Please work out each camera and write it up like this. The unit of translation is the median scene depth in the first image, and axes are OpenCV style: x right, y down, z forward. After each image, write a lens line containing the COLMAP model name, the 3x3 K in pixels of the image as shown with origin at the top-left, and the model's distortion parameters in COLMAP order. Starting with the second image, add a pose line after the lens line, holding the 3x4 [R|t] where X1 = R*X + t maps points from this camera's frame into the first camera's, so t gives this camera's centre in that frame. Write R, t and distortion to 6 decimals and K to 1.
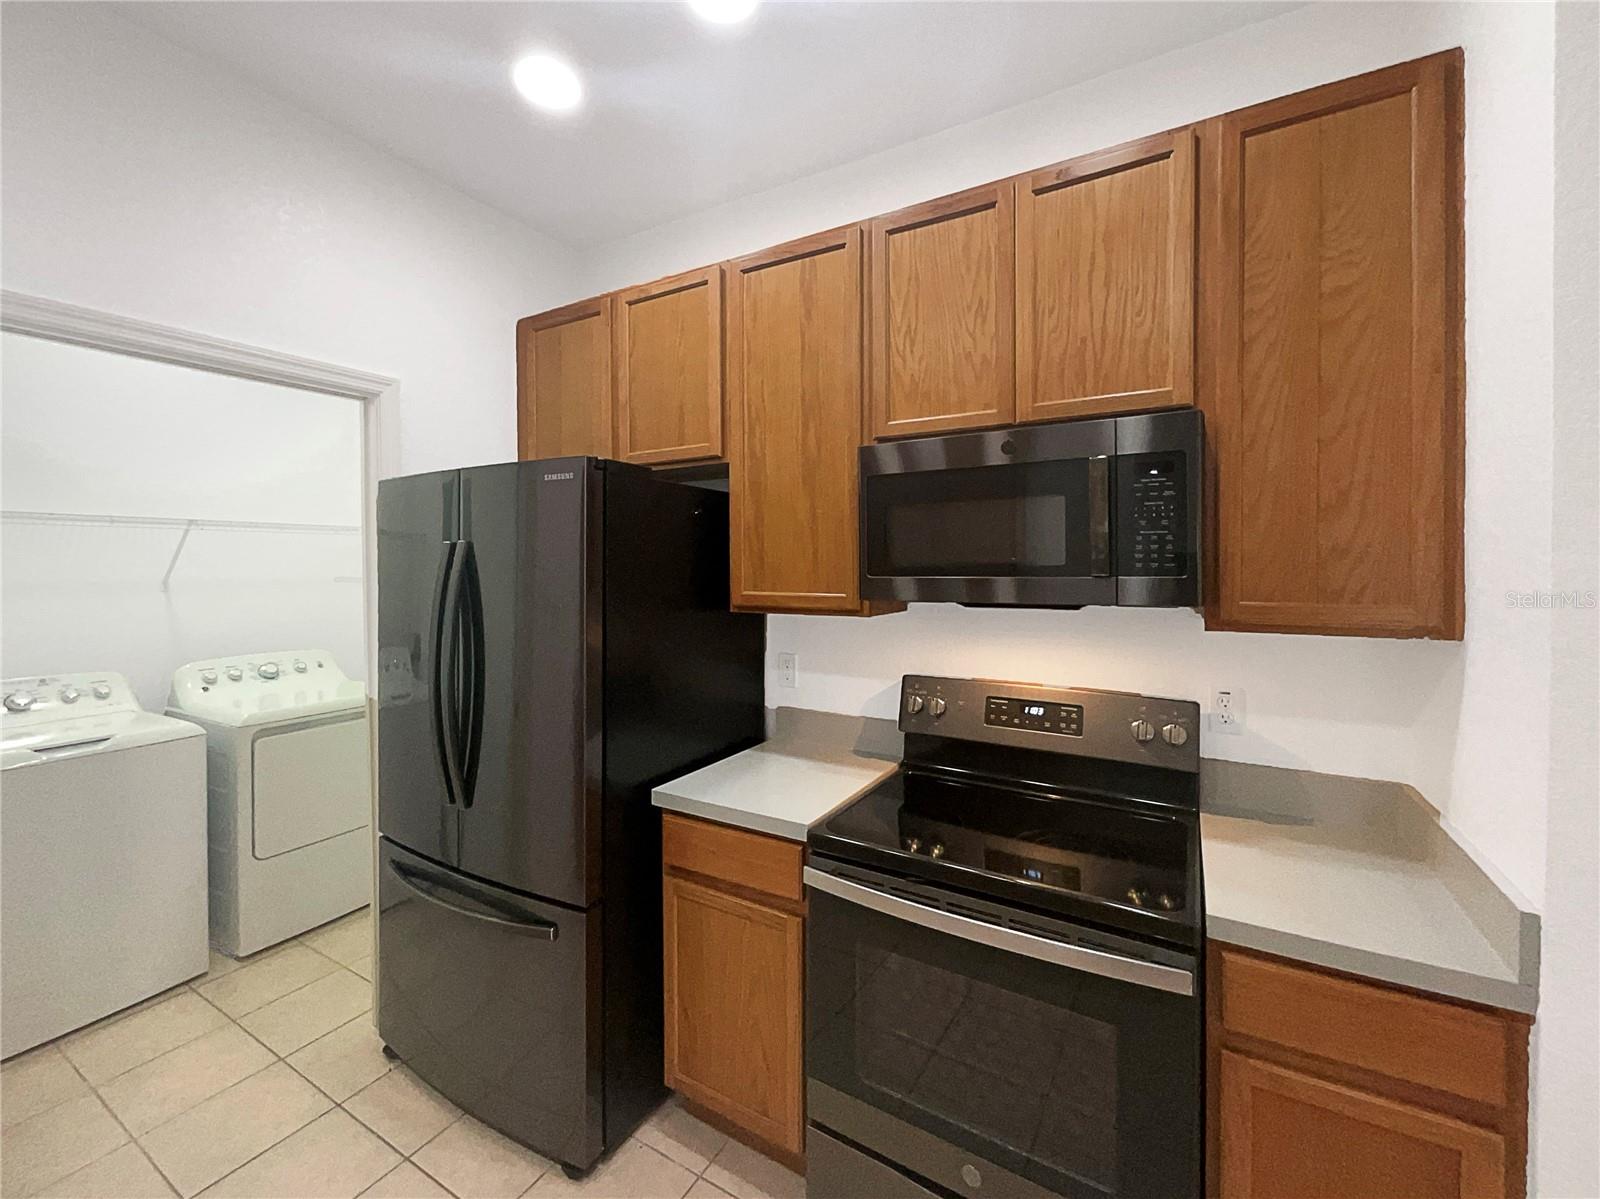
lens RADIAL K [[687.2, 0, 786.5], [0, 687.2, 590.2], [0, 0, 1]] dist [0.007599, 0.002200]
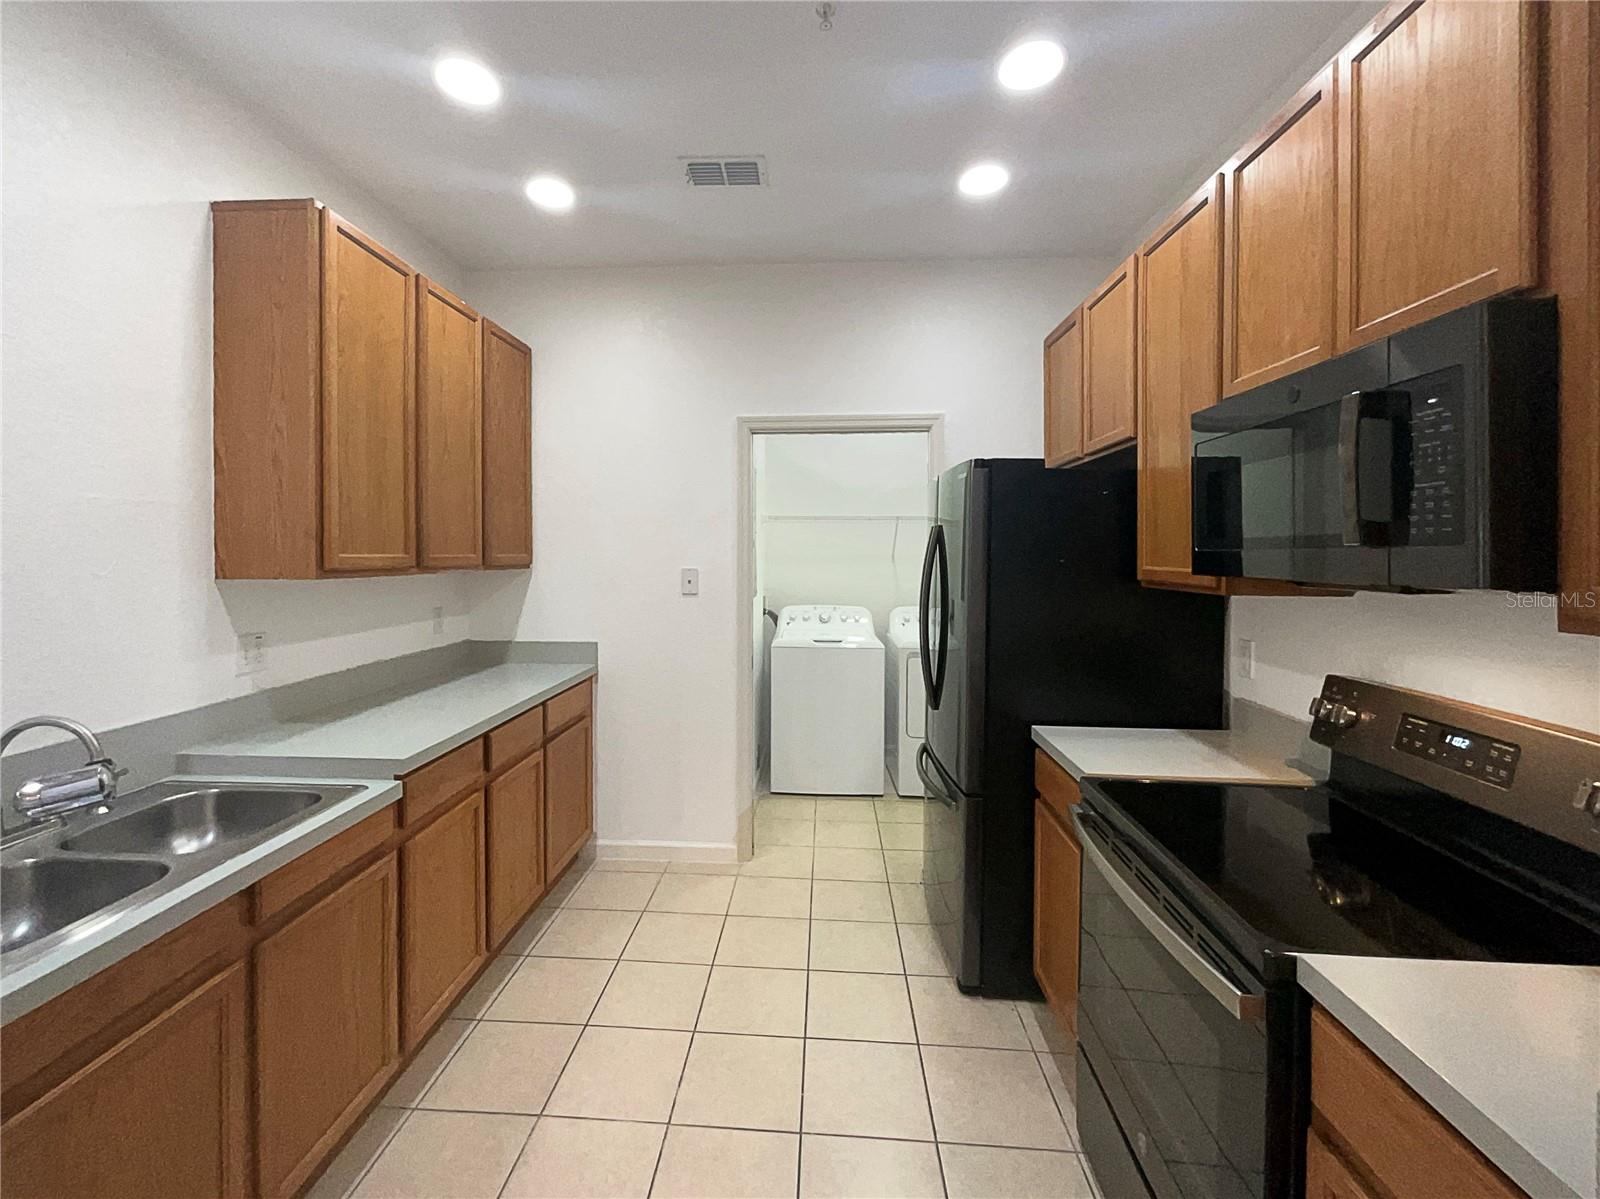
lens RADIAL K [[687.2, 0, 793.5], [0, 687.2, 599.3], [0, 0, 1]] dist [0.007599, 0.002200]
pose [[0.477003, 0.069894, -0.876118, 0.553101], [-0.046223, 0.997448, 0.054407, 0.017519], [0.877685, 0.014545, 0.479017, 0.042815]]
